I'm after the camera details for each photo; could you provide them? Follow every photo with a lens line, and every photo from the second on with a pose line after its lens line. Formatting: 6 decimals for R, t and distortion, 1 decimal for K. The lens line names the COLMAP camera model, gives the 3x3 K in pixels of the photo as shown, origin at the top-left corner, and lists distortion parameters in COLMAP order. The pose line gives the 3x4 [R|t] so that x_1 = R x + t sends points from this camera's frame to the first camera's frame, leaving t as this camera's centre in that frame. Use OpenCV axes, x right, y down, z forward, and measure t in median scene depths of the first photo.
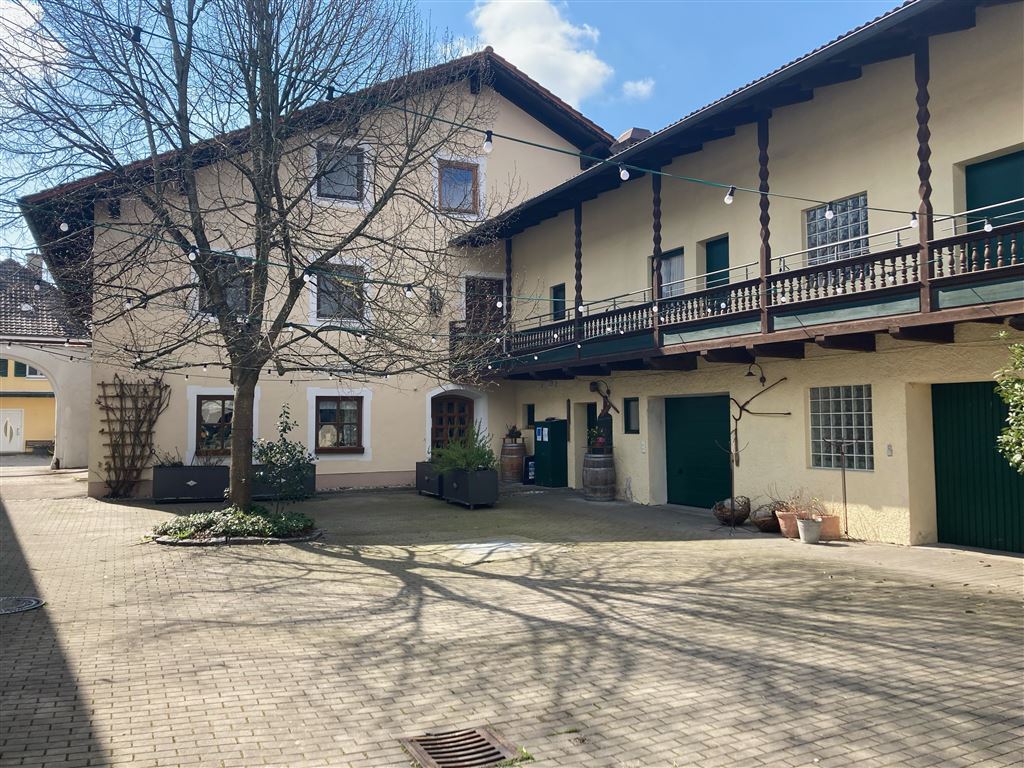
lens RADIAL K [[833.3, 0, 512.0], [0, 833.3, 384.0], [0, 0, 1]] dist [-0.092891, -0.001600]
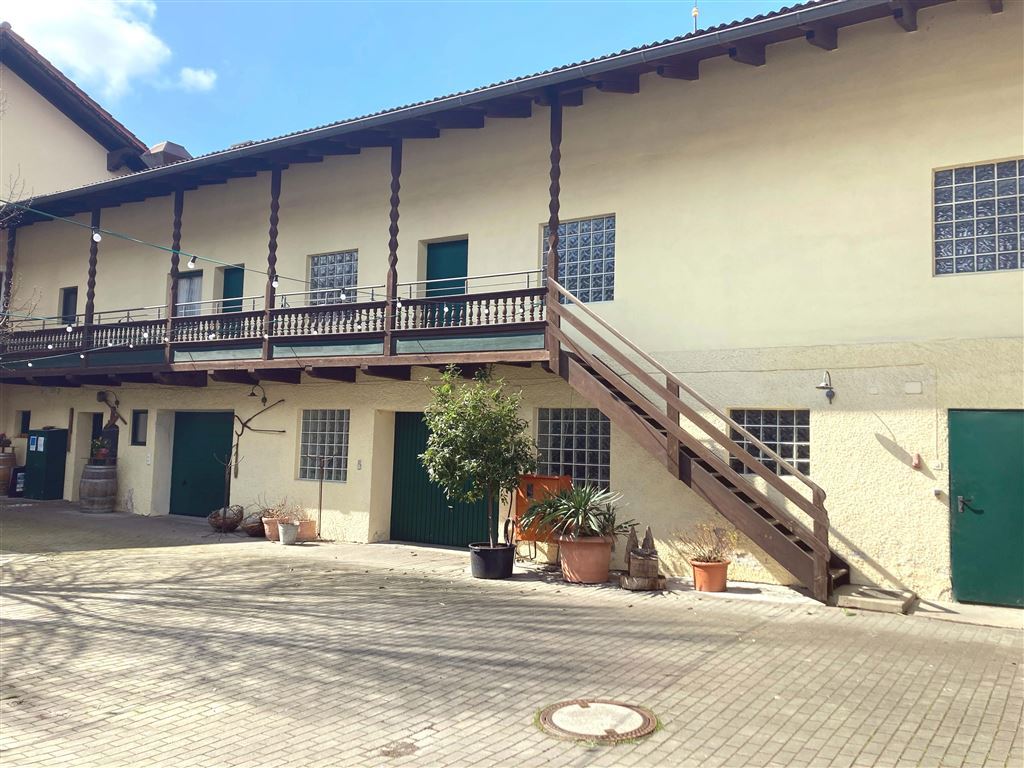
lens RADIAL K [[802.6, 0, 513.3], [0, 802.6, 378.2], [0, 0, 1]] dist [-0.002201, -0.004212]
pose [[0.845592, 0.068174, 0.529459, 0.014140], [-0.053643, 0.997643, -0.042786, -0.007866], [-0.531128, 0.007778, 0.847256, -0.117559]]
